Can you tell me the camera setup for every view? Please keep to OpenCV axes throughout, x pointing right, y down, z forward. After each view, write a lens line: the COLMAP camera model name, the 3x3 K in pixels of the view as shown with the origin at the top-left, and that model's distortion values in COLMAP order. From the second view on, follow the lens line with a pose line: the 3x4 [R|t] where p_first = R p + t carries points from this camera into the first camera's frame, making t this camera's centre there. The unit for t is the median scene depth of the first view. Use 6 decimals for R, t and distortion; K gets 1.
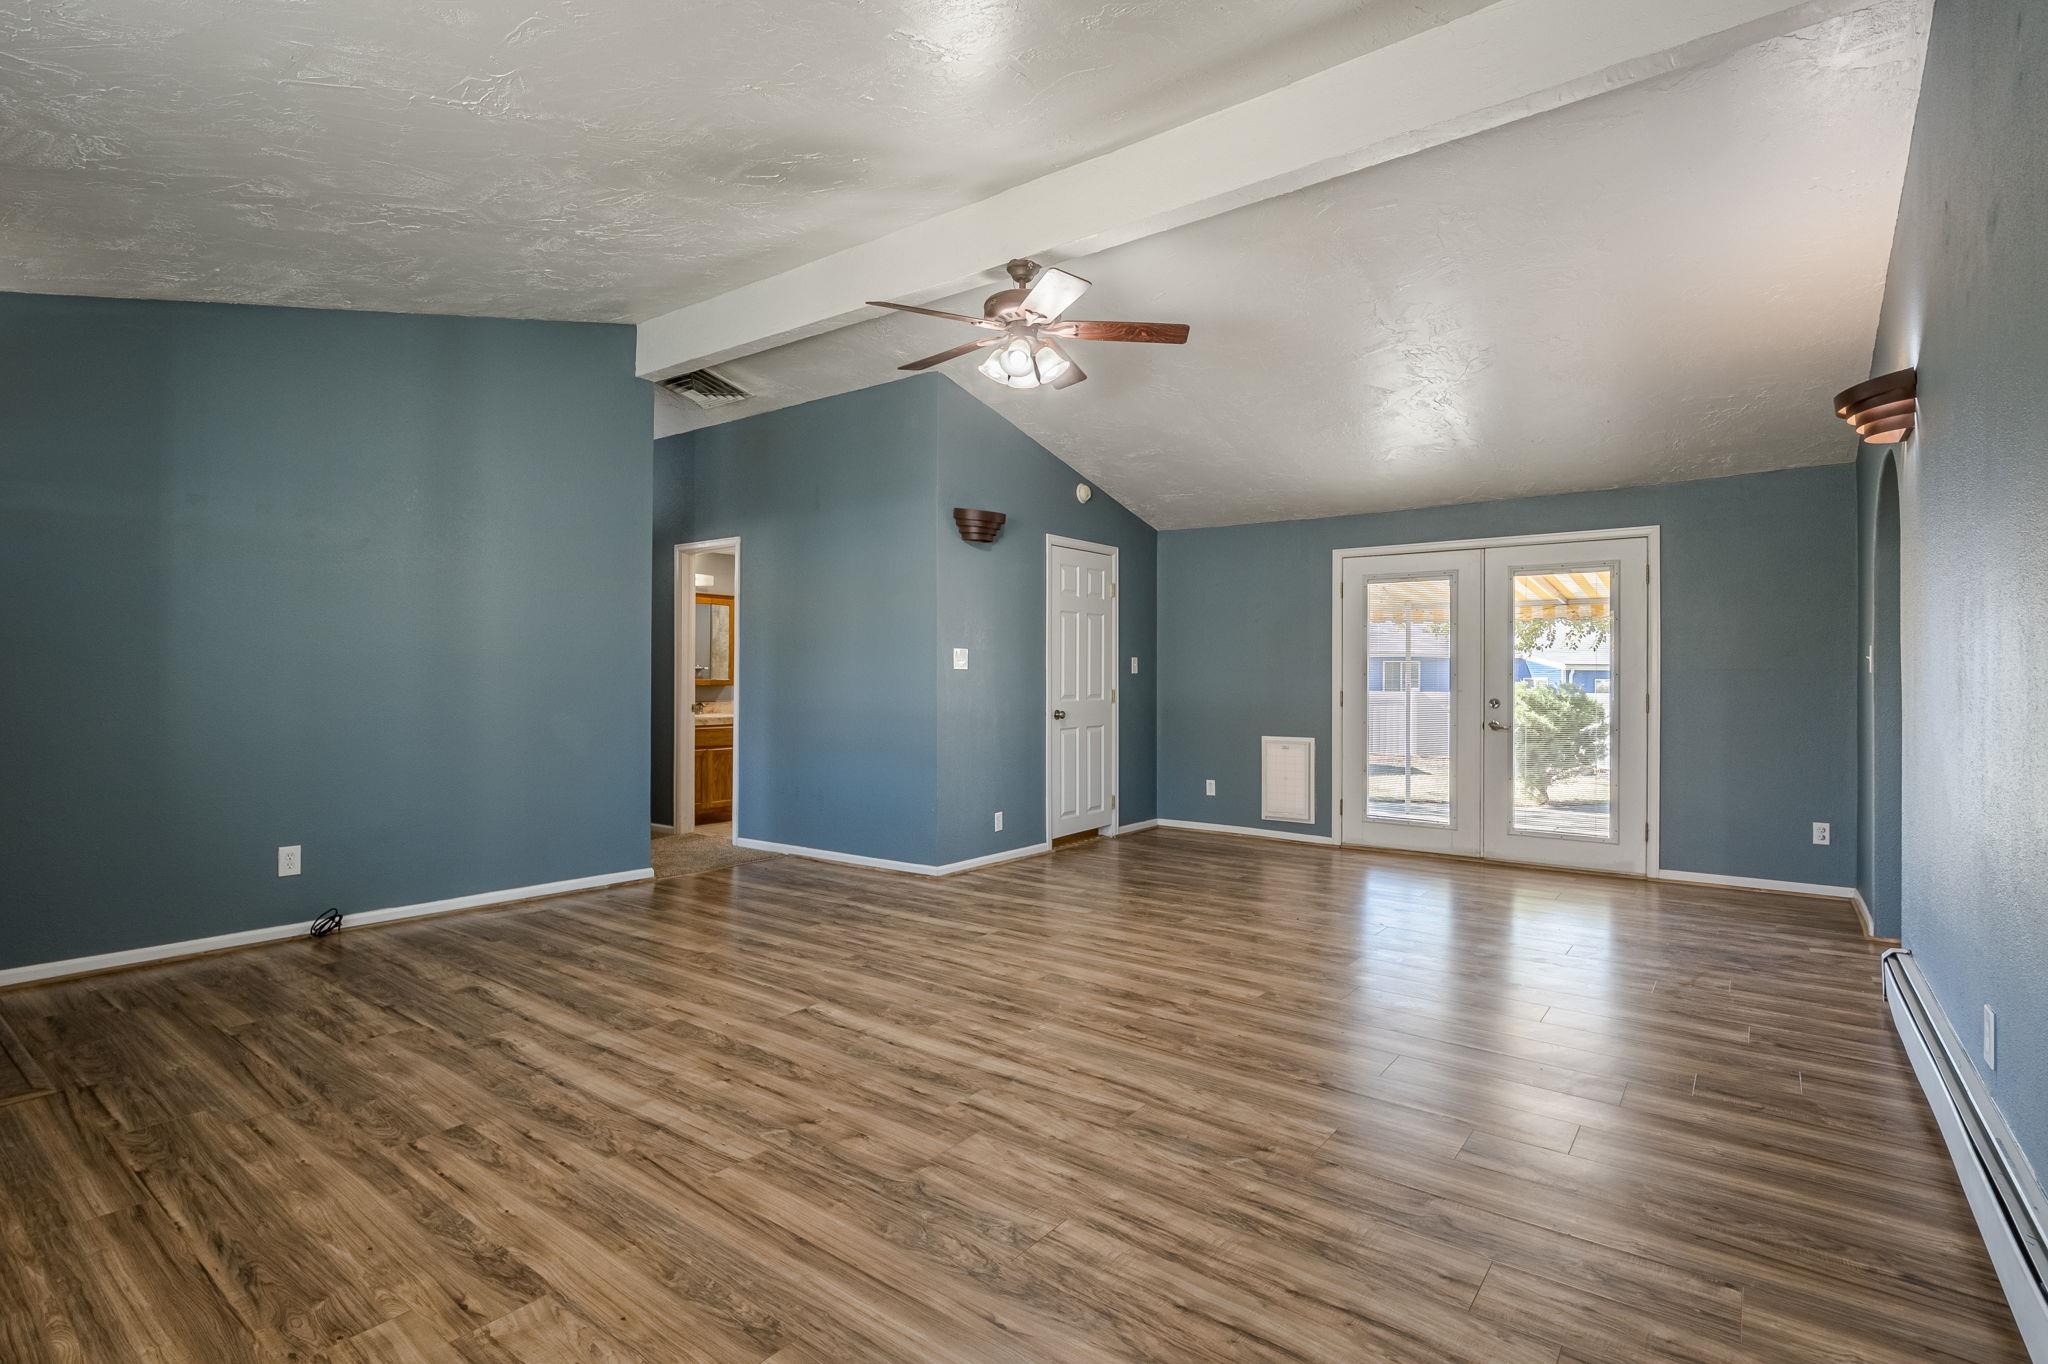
lens RADIAL K [[985.0, 0, 1036.0], [0, 985.0, 664.0], [0, 0, 1]] dist [-0.014239, 0.000219]
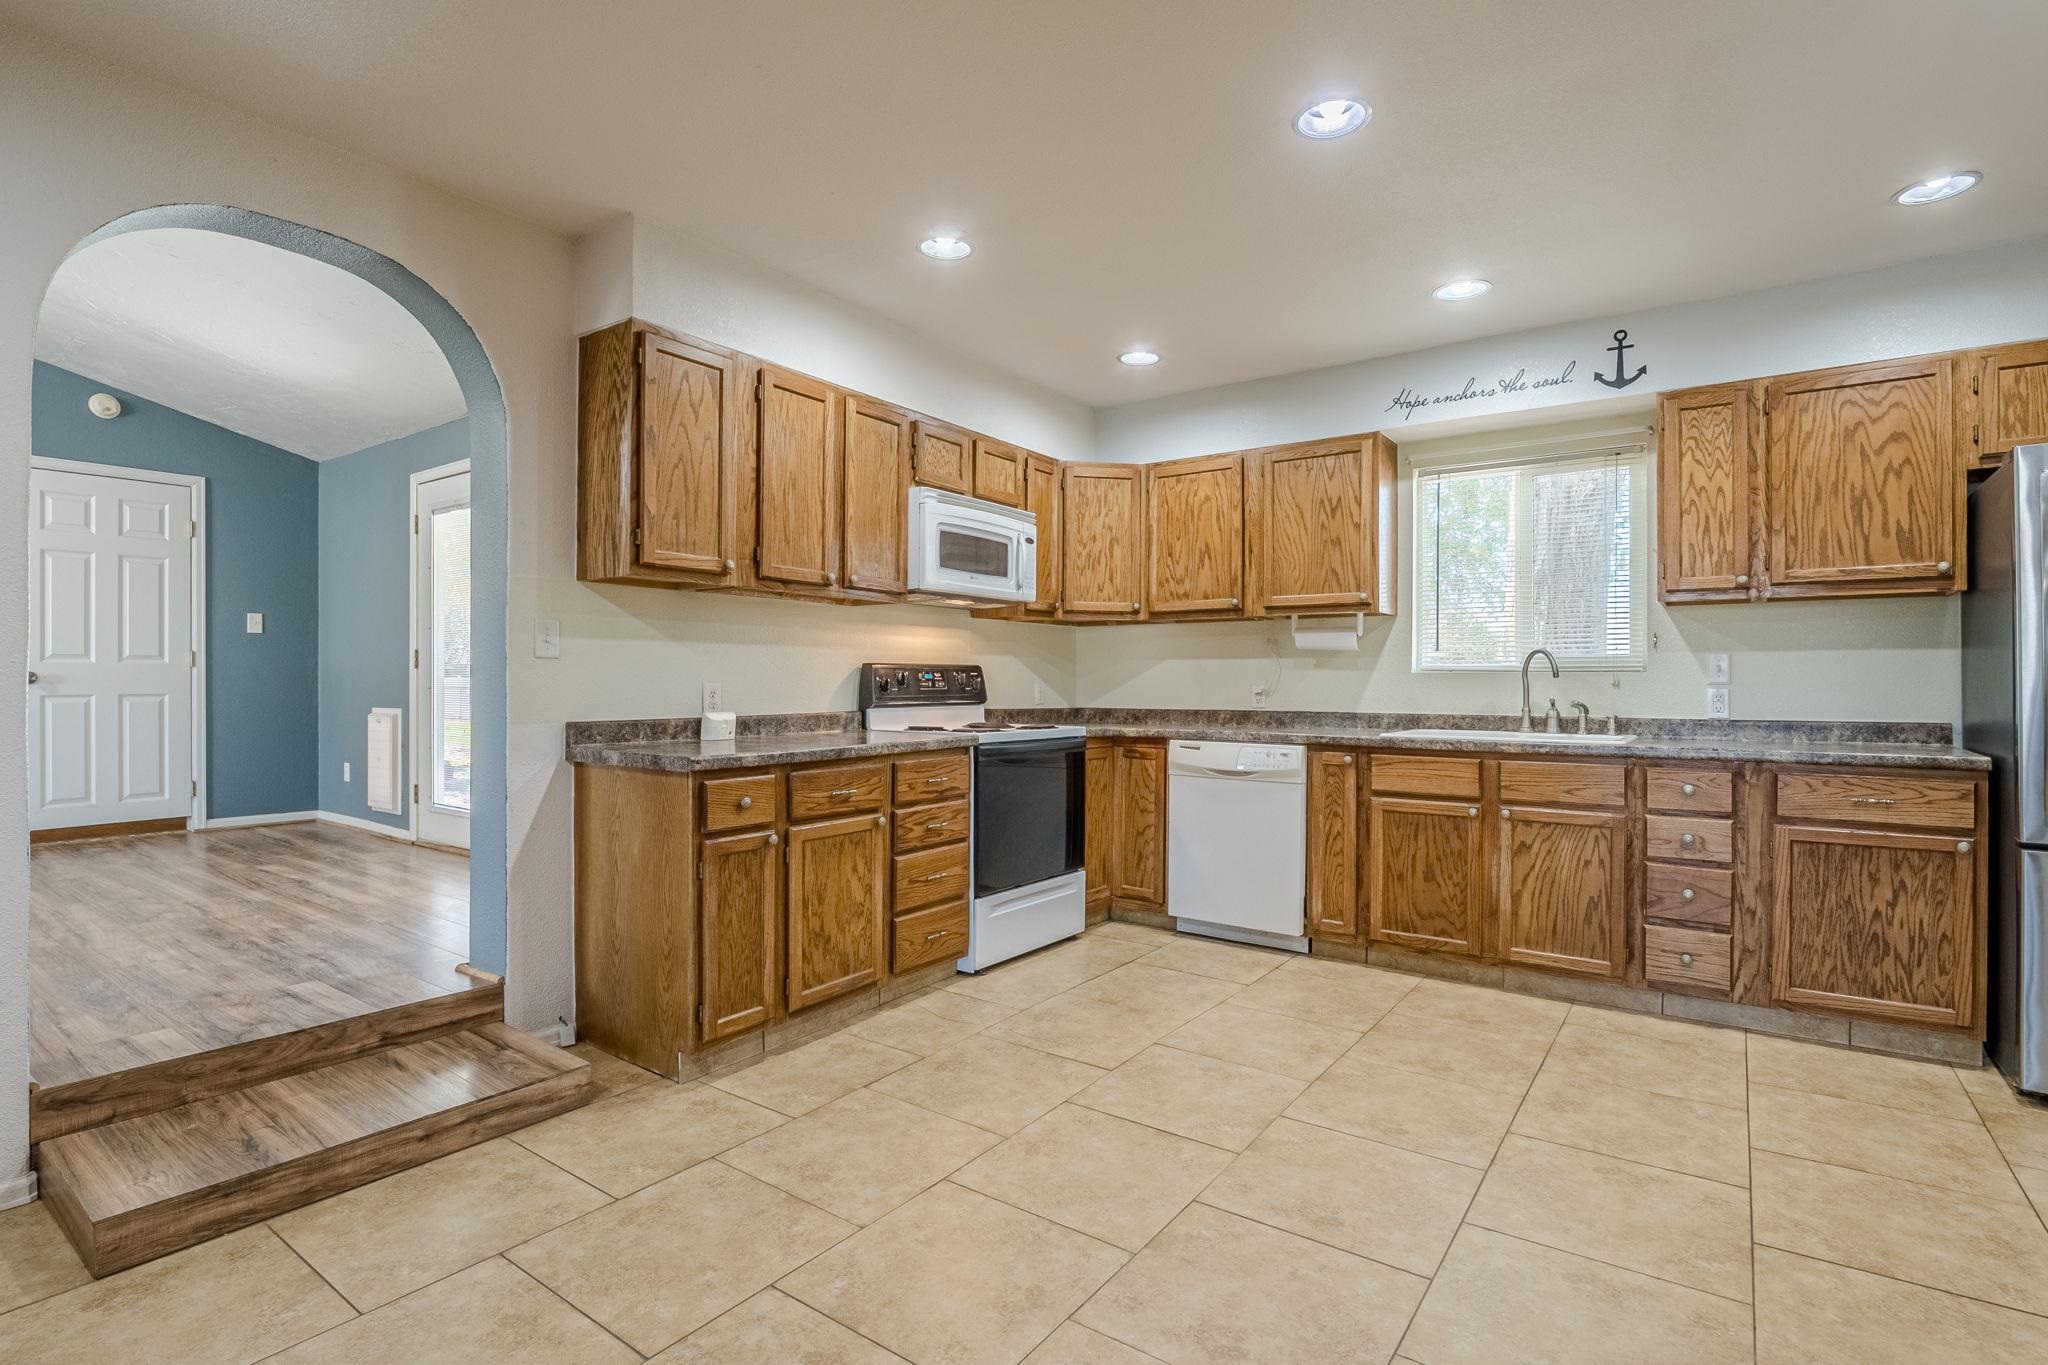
lens RADIAL K [[985.0, 0, 1018.0], [0, 985.0, 683.5], [0, 0, 1]] dist [-0.014239, 0.000219]
pose [[0.999908, -0.001487, 0.013455, 1.703513], [0.001296, 0.999898, 0.014246, 0.096016], [-0.013475, -0.014227, 0.999808, 0.412075]]
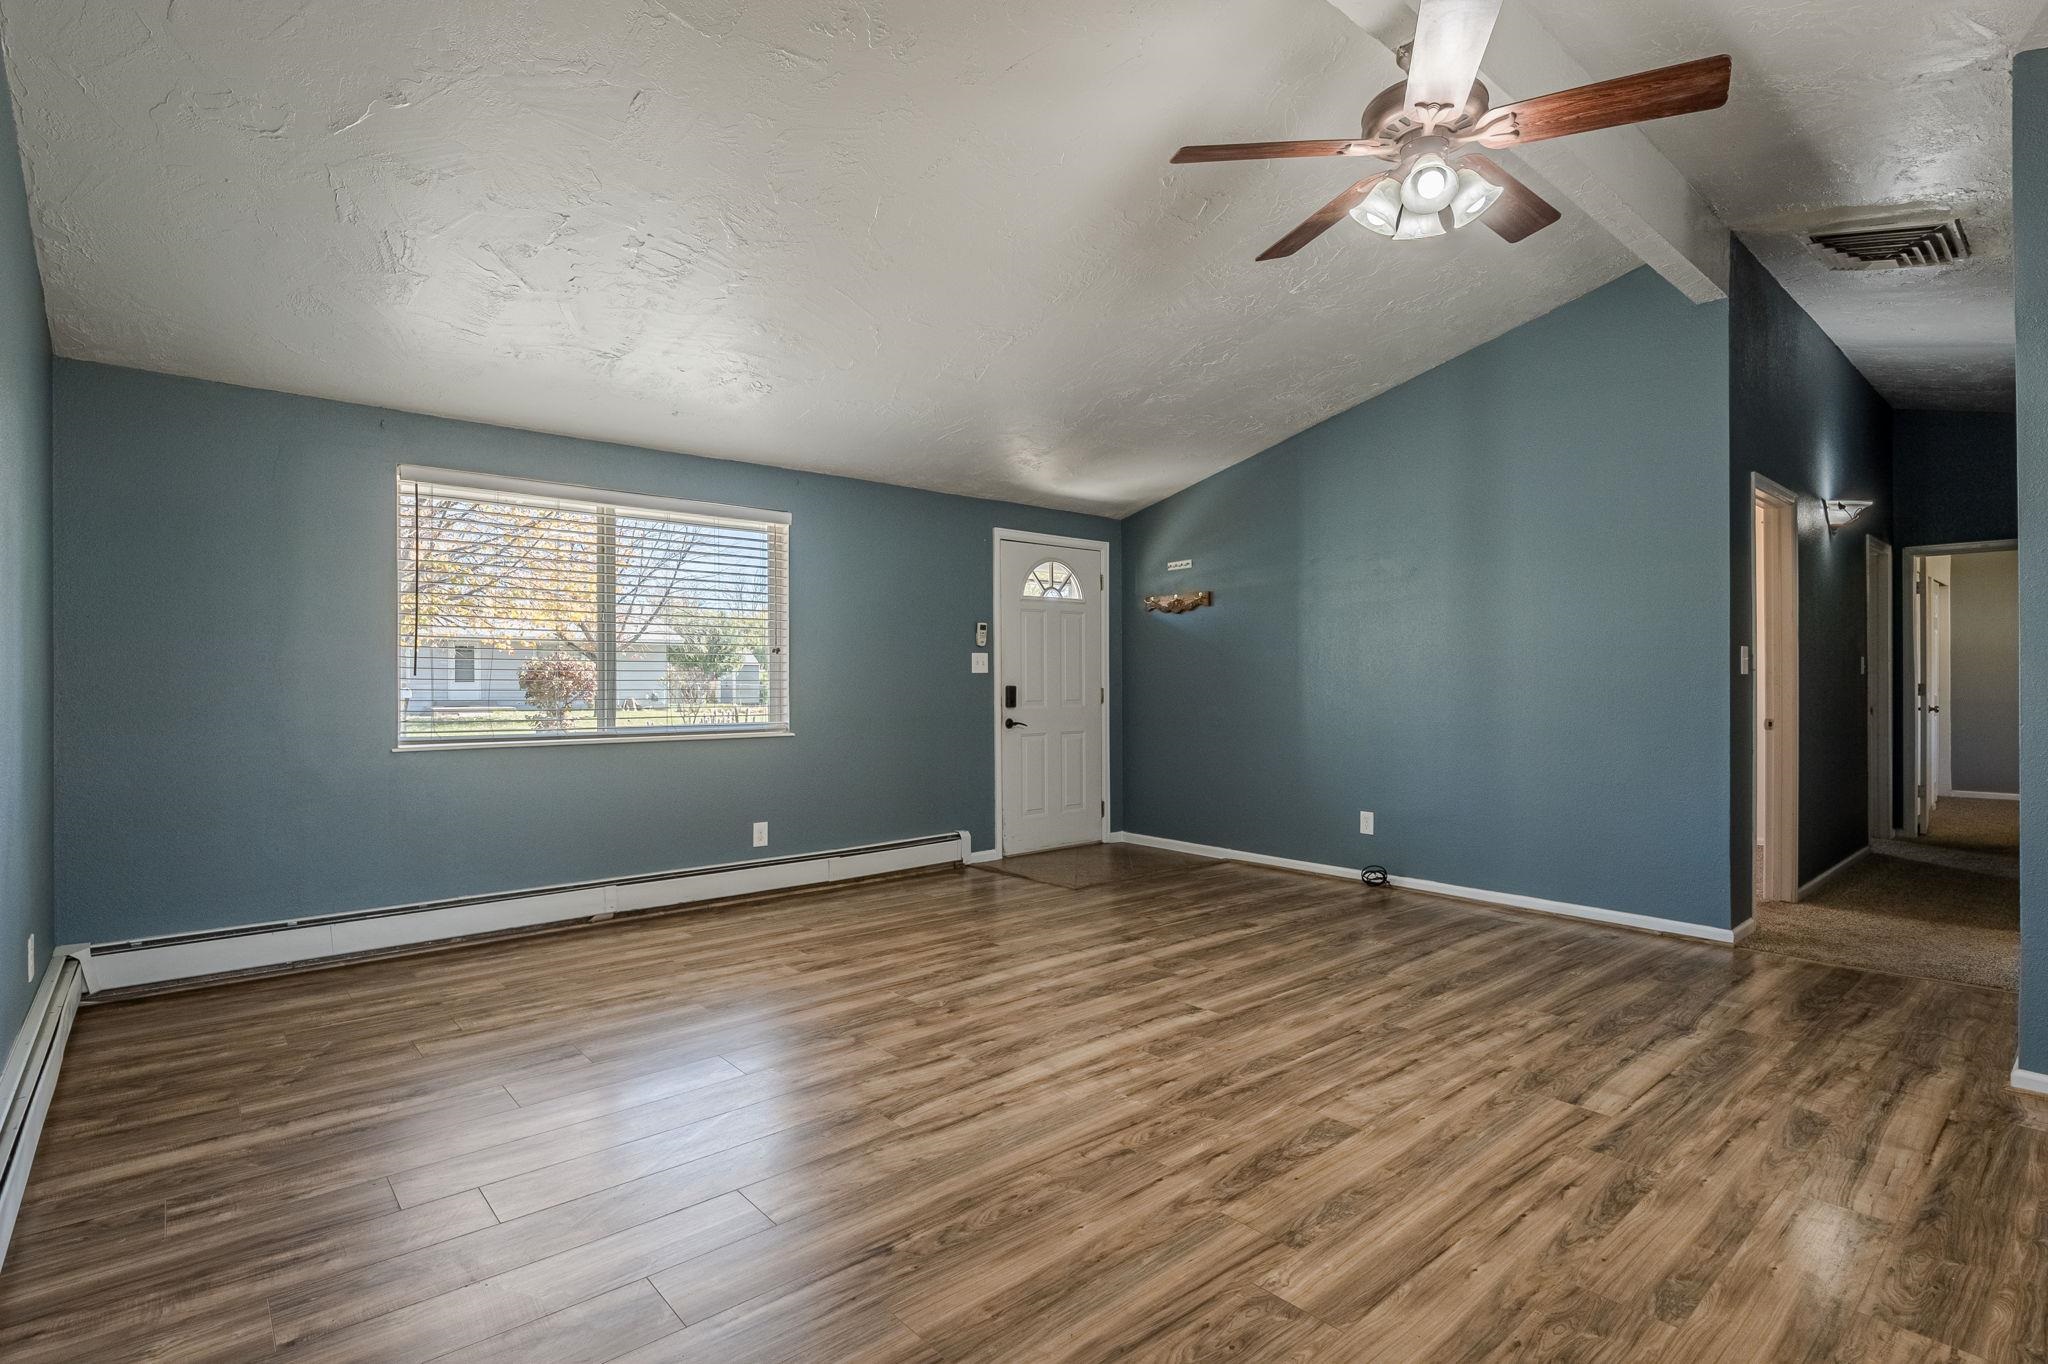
lens RADIAL K [[985.0, 0, 1004.6], [0, 985.0, 684.1], [0, 0, 1]] dist [-0.014239, 0.000219]
pose [[-0.223706, -0.000497, -0.974657, 0.855525], [0.013301, 0.999905, -0.003563, 0.016107], [0.974566, -0.013761, -0.223678, 1.098845]]
